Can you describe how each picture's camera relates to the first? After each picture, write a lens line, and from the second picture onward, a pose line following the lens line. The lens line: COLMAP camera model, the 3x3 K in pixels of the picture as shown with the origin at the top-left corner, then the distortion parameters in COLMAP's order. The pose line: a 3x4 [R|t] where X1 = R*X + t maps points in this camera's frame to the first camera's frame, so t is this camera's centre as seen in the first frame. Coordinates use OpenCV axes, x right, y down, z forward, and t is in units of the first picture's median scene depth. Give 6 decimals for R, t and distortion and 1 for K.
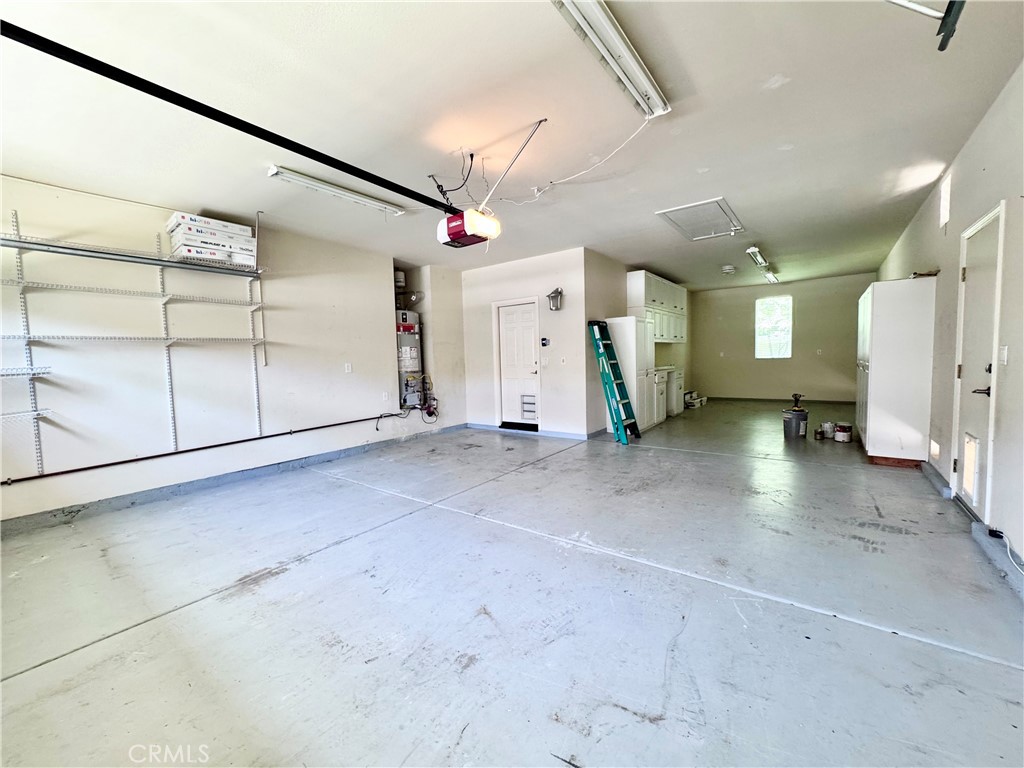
lens RADIAL K [[411.0, 0, 512.0], [0, 411.0, 384.0], [0, 0, 1]] dist [-0.002329, 0.000070]
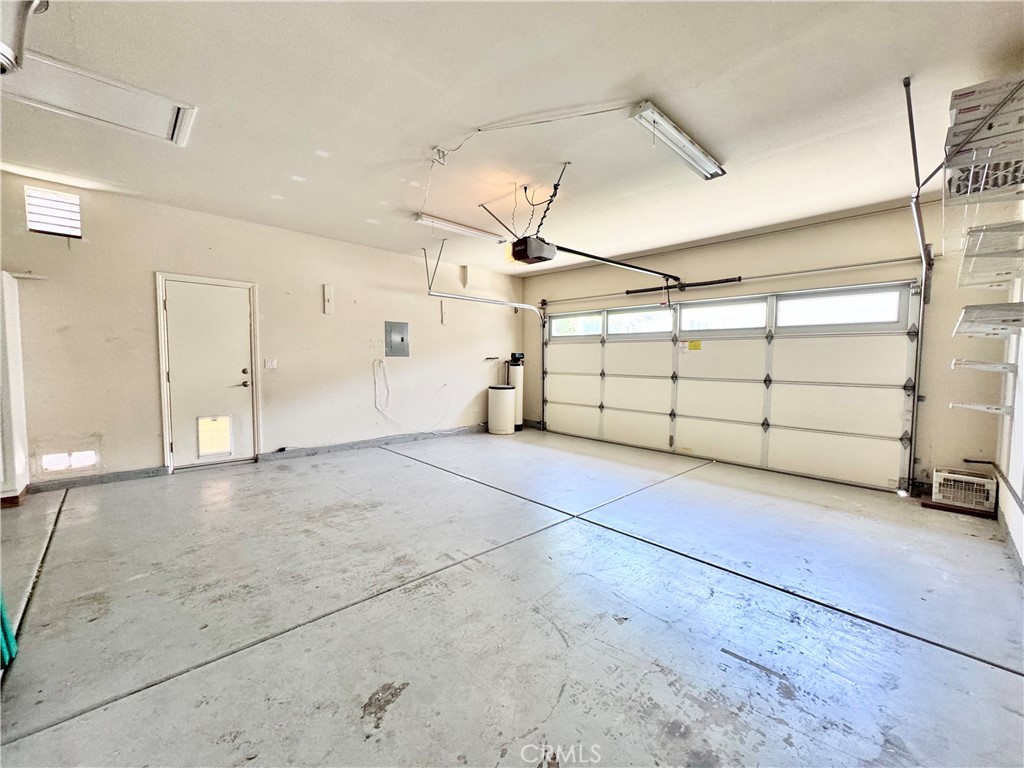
lens RADIAL K [[411.0, 0, 512.0], [0, 411.0, 384.0], [0, 0, 1]] dist [-0.002329, 0.000070]
pose [[-0.986800, 0.011823, 0.161514, -0.185532], [0.030904, 0.992751, 0.116144, -0.102541], [-0.158970, 0.119603, -0.980012, 1.694281]]
